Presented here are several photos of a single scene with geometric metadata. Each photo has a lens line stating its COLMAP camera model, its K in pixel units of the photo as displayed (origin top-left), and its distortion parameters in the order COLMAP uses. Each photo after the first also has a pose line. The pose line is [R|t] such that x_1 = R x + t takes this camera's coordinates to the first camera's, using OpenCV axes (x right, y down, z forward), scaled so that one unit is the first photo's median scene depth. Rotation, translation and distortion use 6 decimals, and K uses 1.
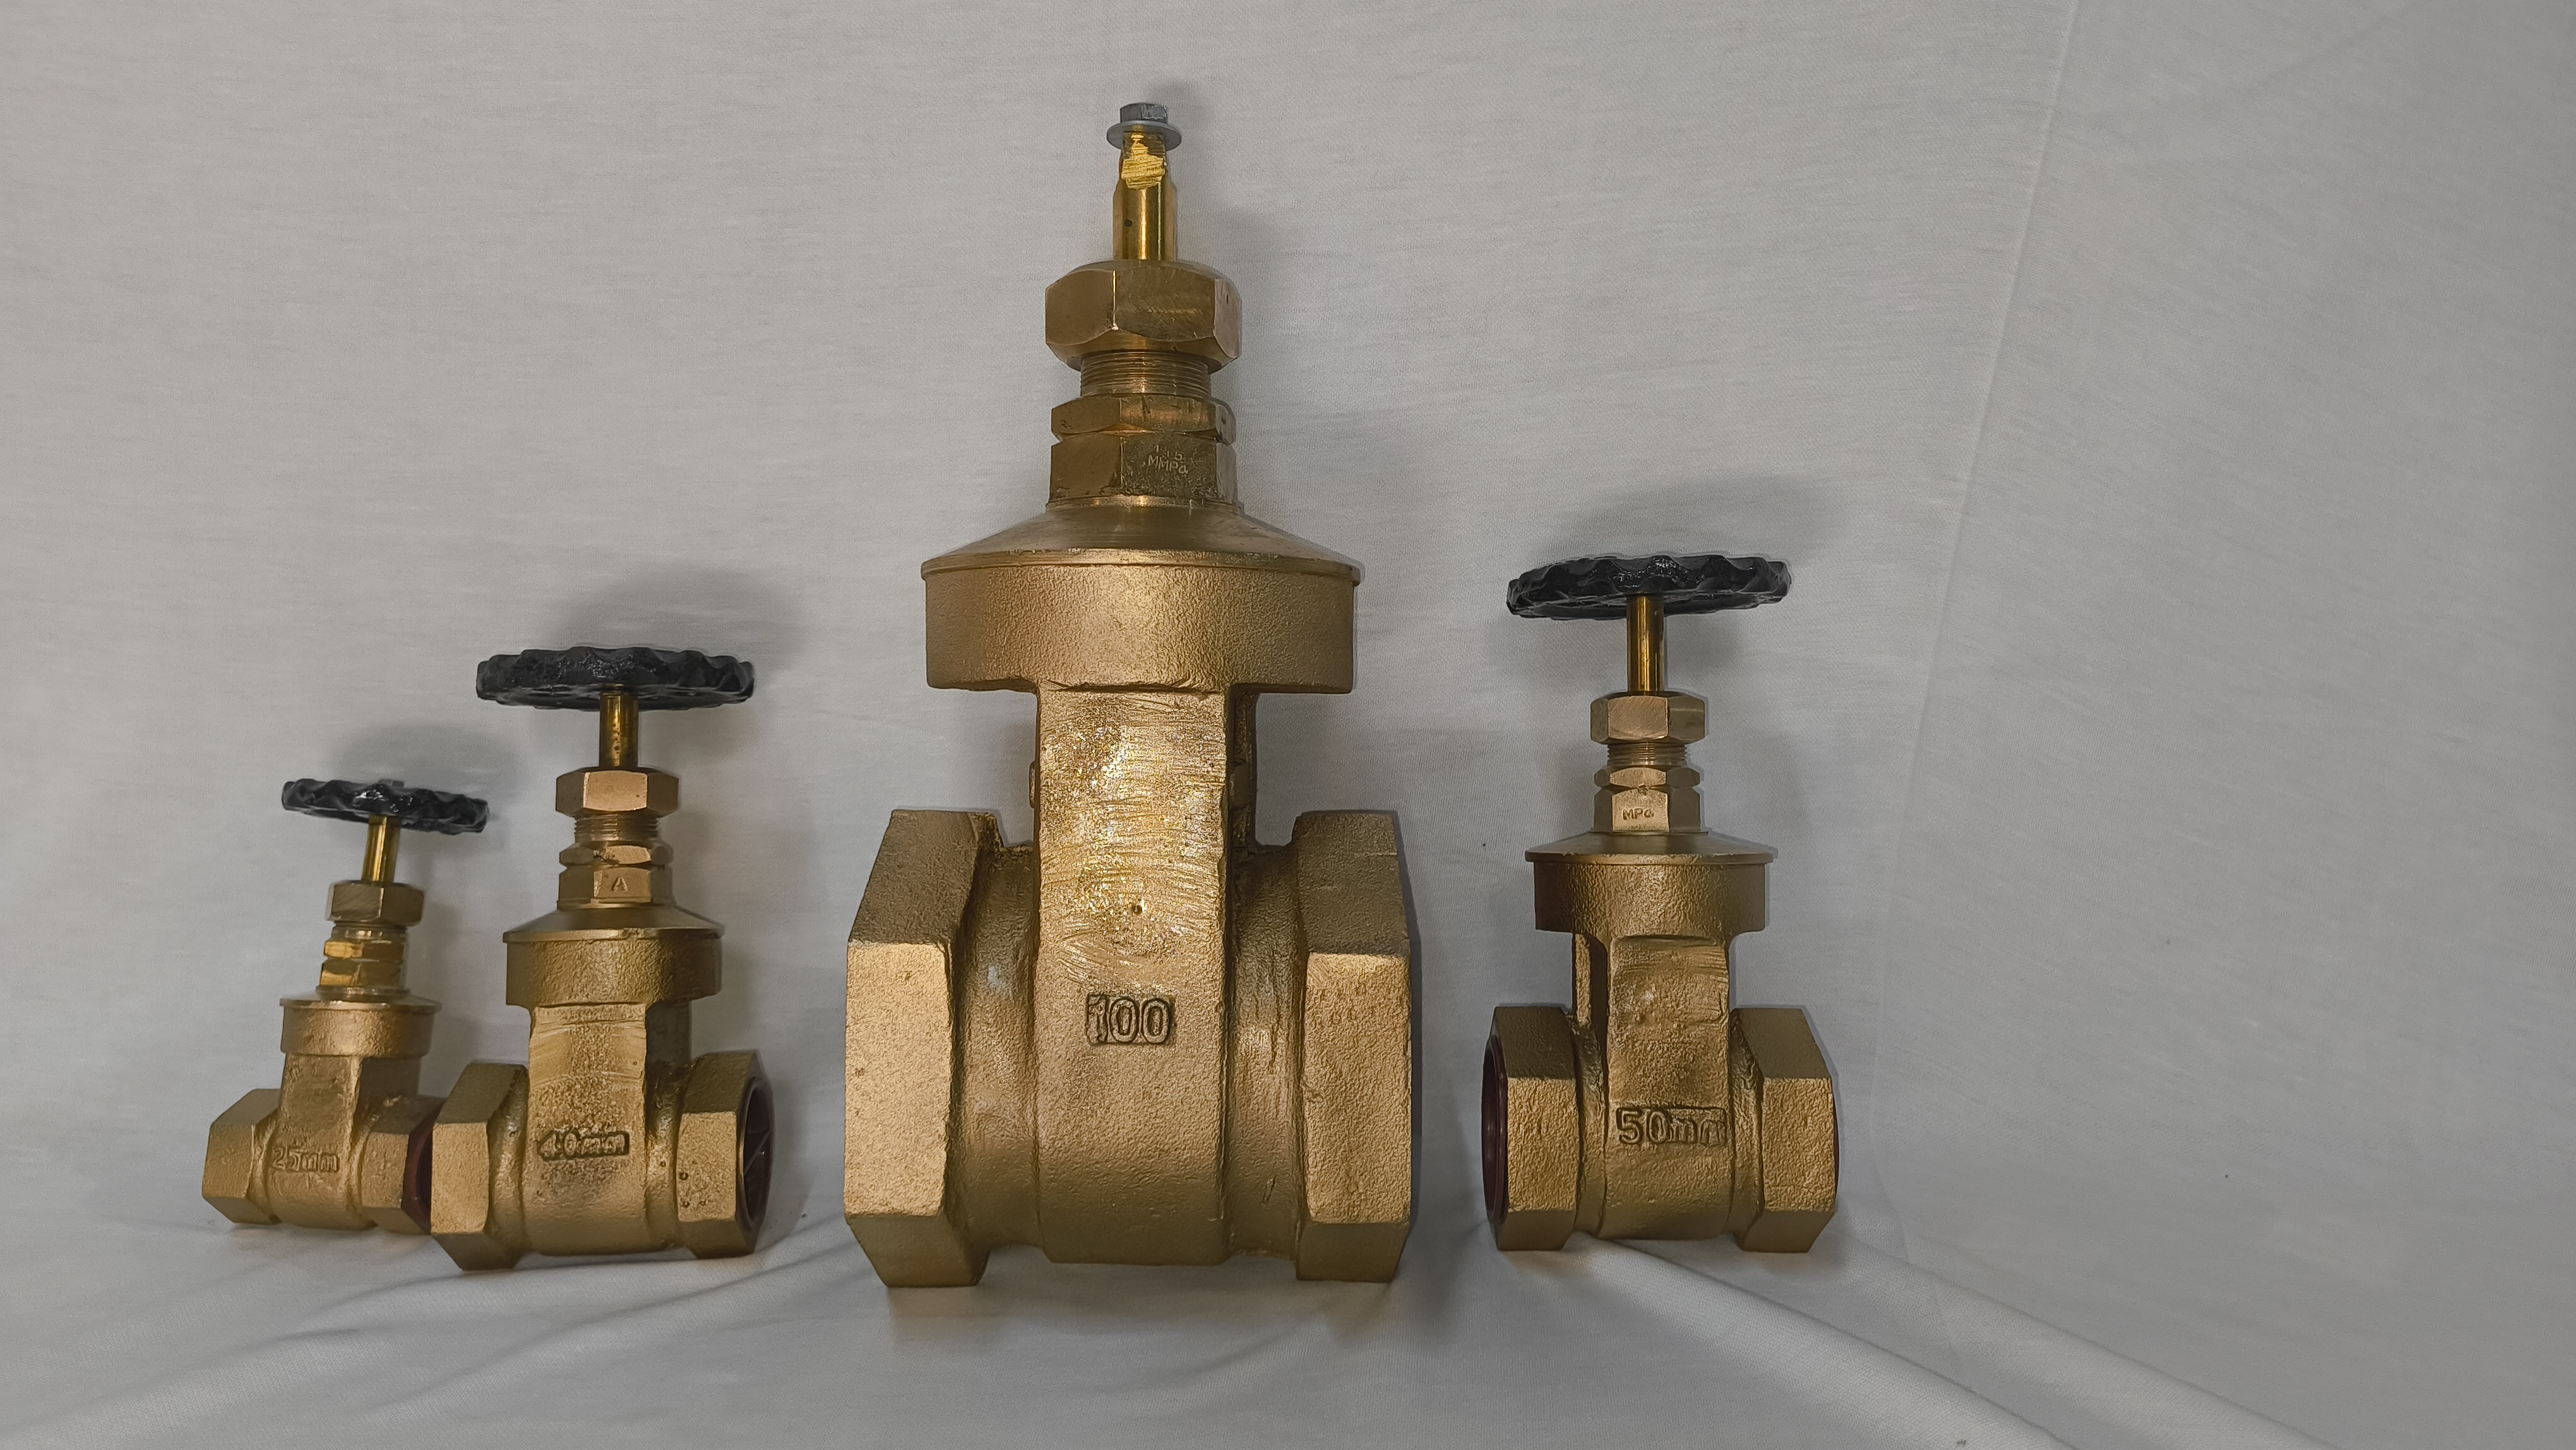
lens RADIAL K [[1735.1, 0, 1294.4], [0, 1735.1, 721.2], [0, 0, 1]] dist [0.004722, 0.003760]
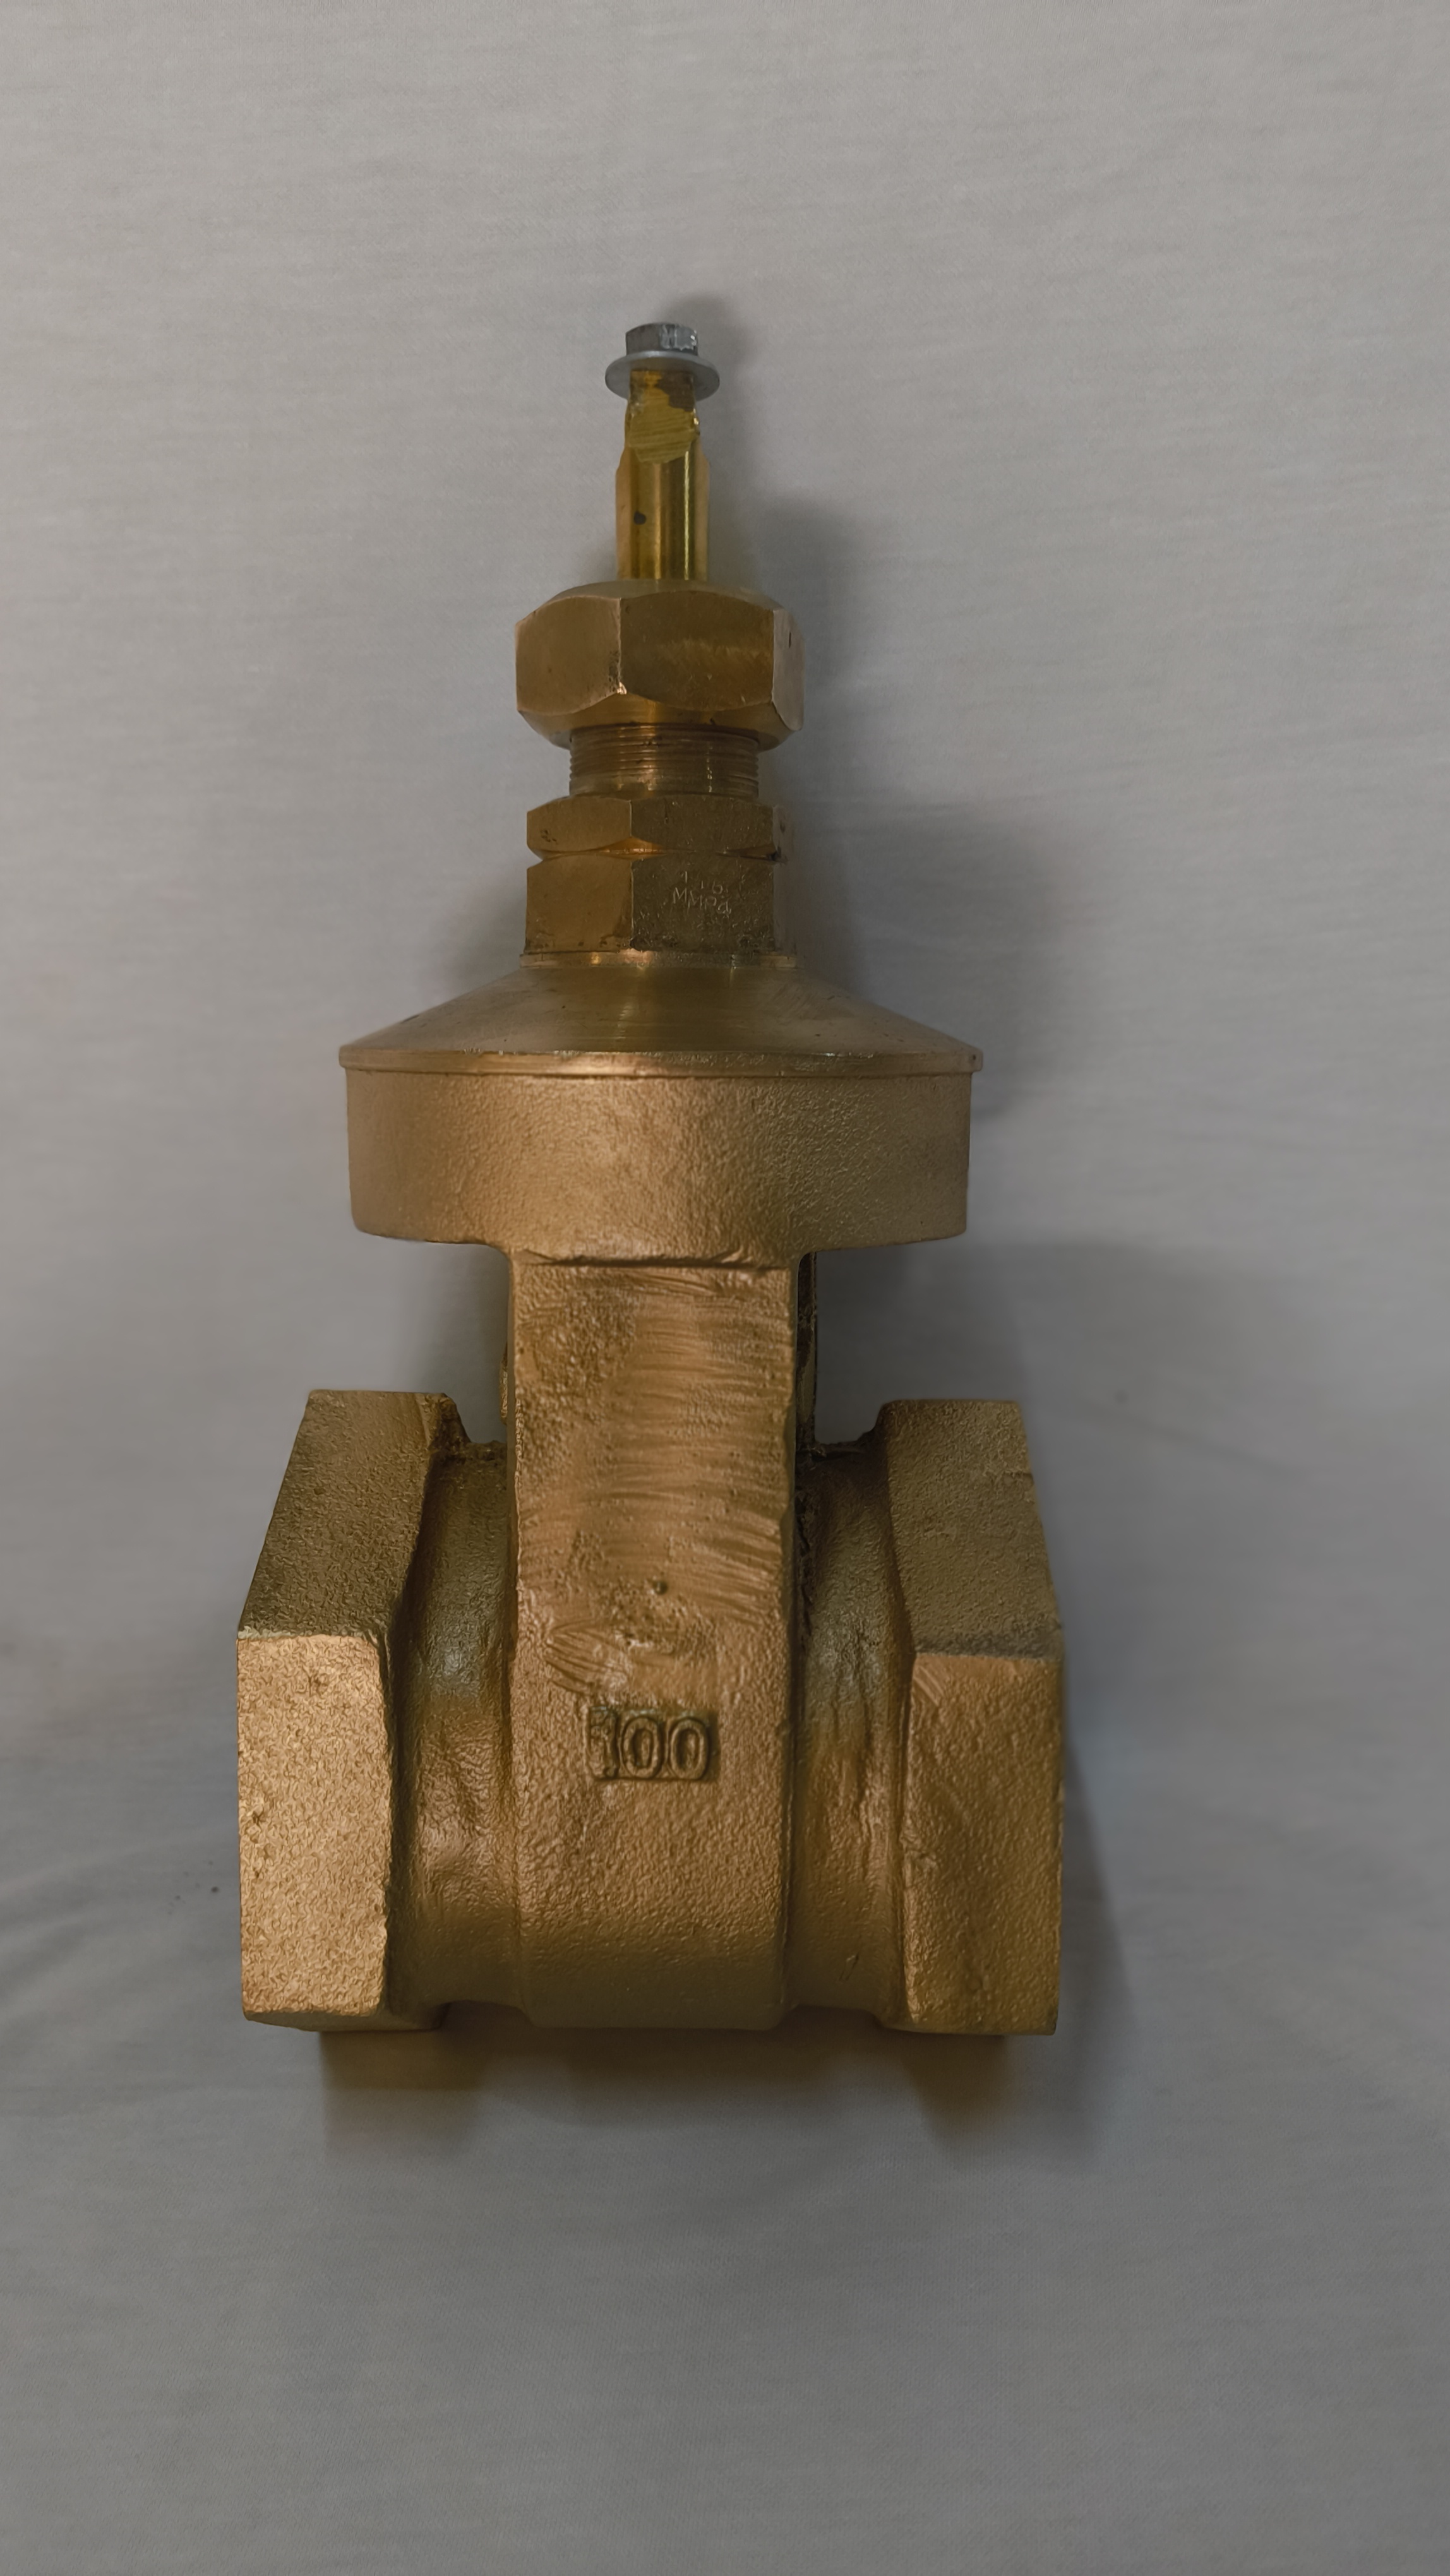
lens RADIAL K [[1756.1, 0, 734.9], [0, 1756.1, 1271.6], [0, 0, 1]] dist [0.044277, -0.083889]
pose [[0.999466, 0.006501, -0.032014, -0.036725], [-0.002194, 0.991143, 0.132780, -0.094489], [0.032593, -0.132639, 0.990628, 0.305858]]
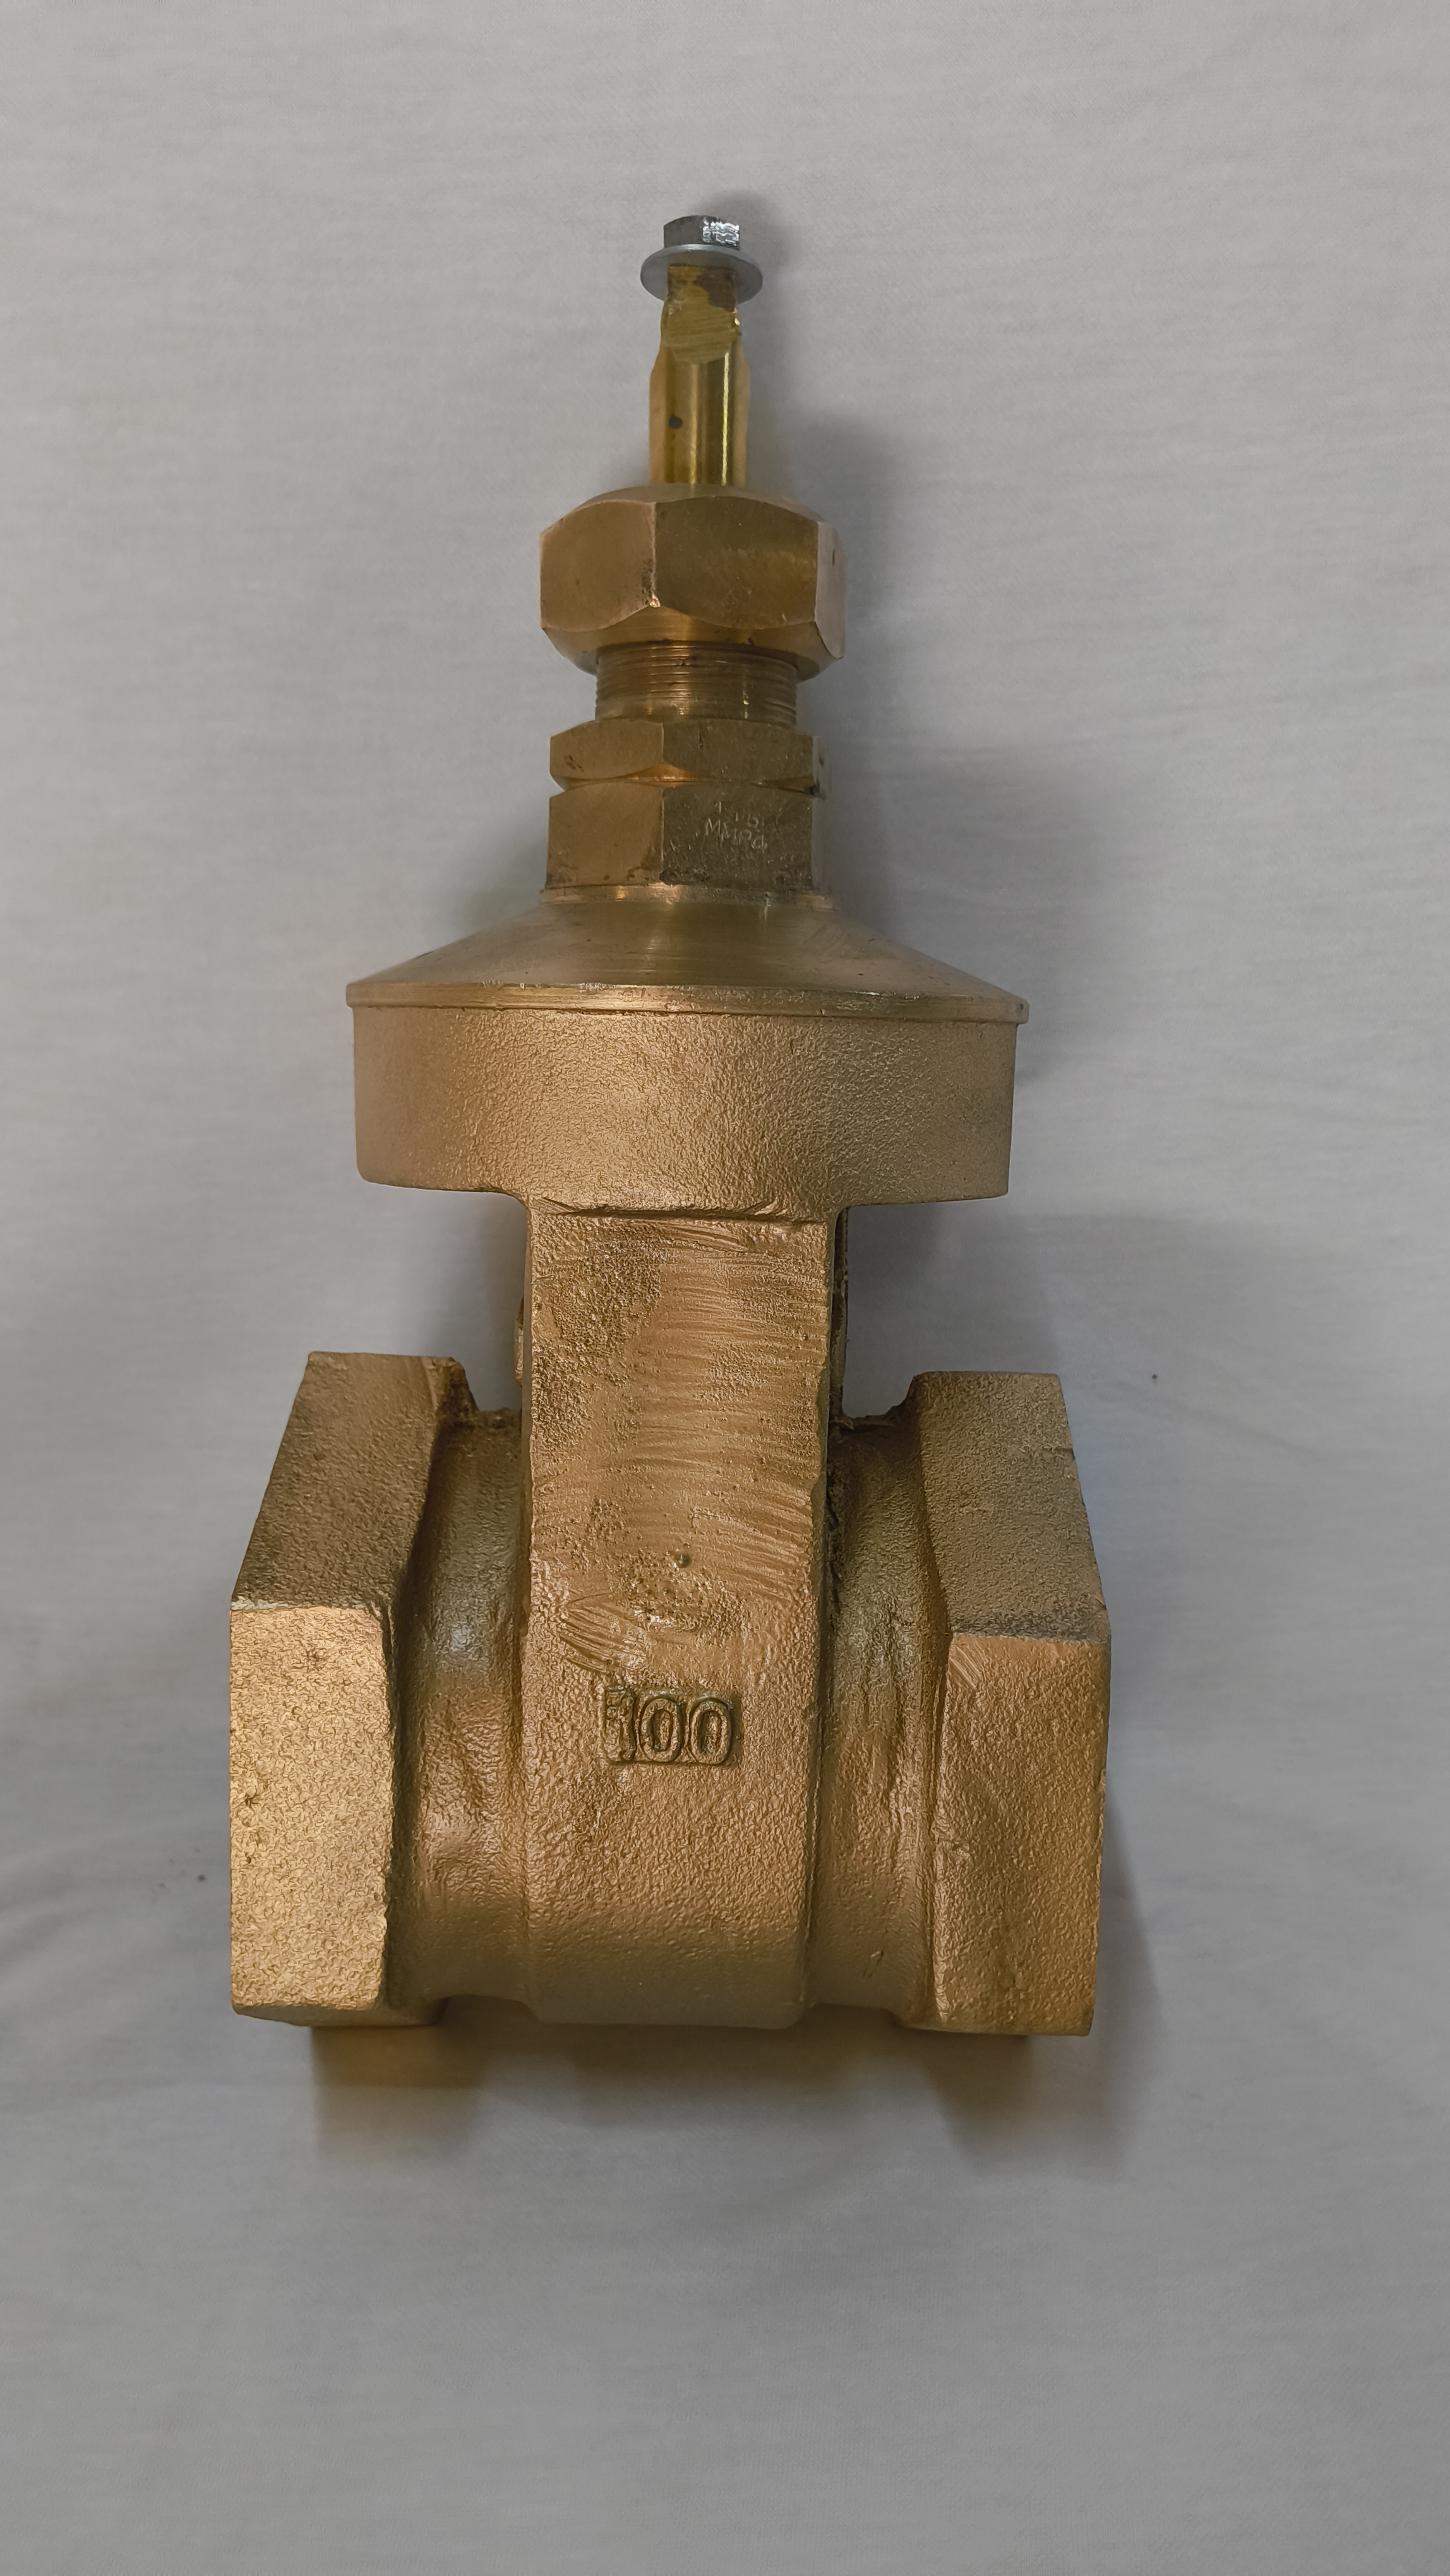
lens RADIAL K [[1759.2, 0, 761.0], [0, 1759.2, 1297.2], [0, 0, 1]] dist [0.039289, -0.075391]
pose [[0.999661, 0.022260, -0.013522, -0.050311], [-0.020052, 0.989104, 0.145846, -0.073887], [0.016622, -0.145526, 0.989215, 0.339673]]
